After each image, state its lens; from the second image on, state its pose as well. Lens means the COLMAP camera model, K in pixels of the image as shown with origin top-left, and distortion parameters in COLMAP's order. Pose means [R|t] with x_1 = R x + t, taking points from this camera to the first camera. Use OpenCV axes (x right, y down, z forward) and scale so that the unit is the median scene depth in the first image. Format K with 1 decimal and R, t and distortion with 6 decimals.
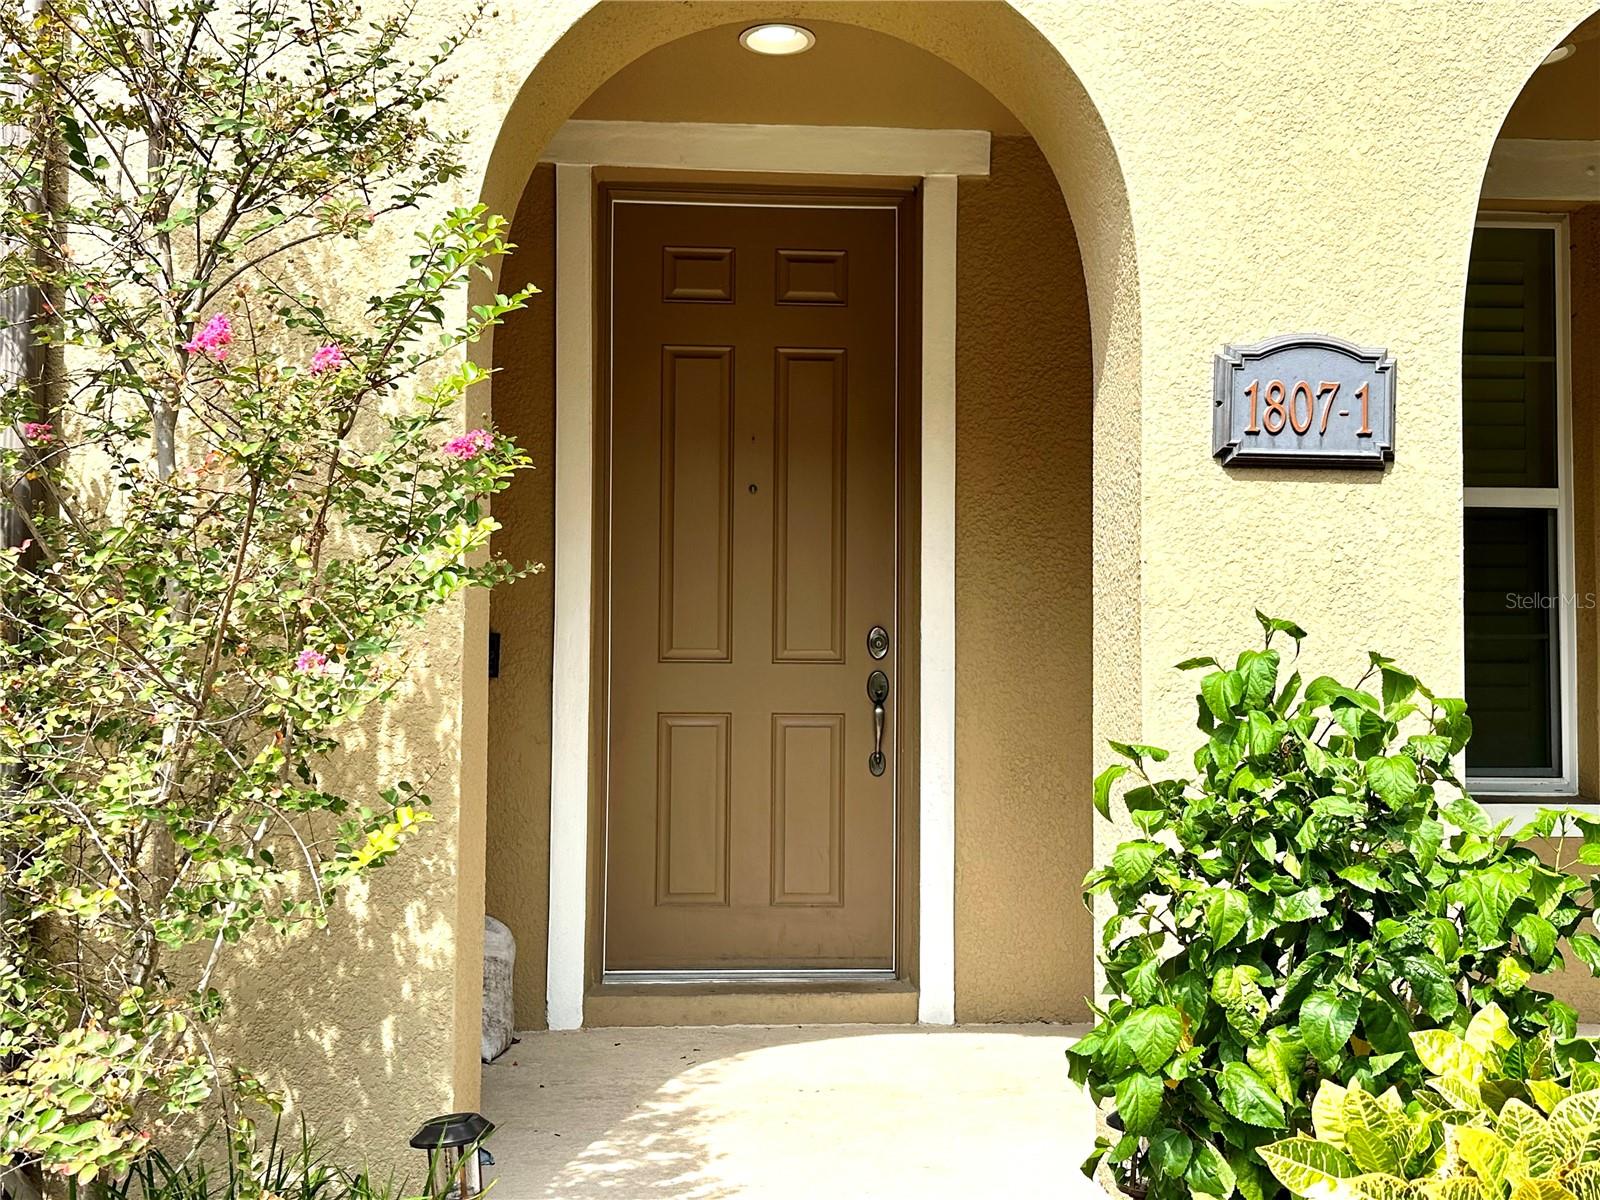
lens RADIAL K [[1731.7, 0, 800.0], [0, 1731.7, 600.0], [0, 0, 1]] dist [0.525001, -0.000940]
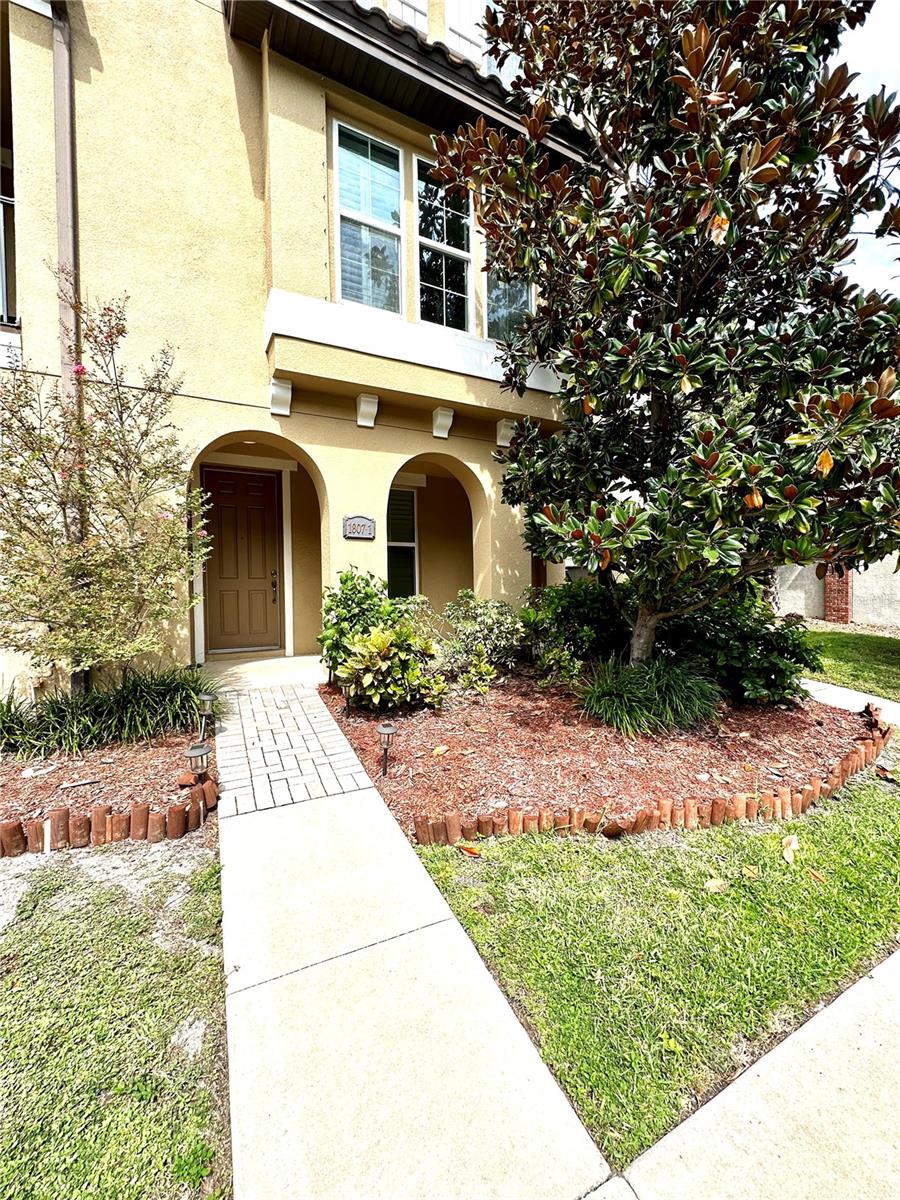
lens RADIAL K [[479.8, 0, 450.0], [0, 479.8, 600.0], [0, 0, 1]] dist [-0.001461, 0.000583]
pose [[0.914469, -0.029625, 0.403570, -0.076747], [0.002278, 0.997678, 0.068075, 0.018411], [-0.404650, -0.061333, 0.912413, -0.548362]]
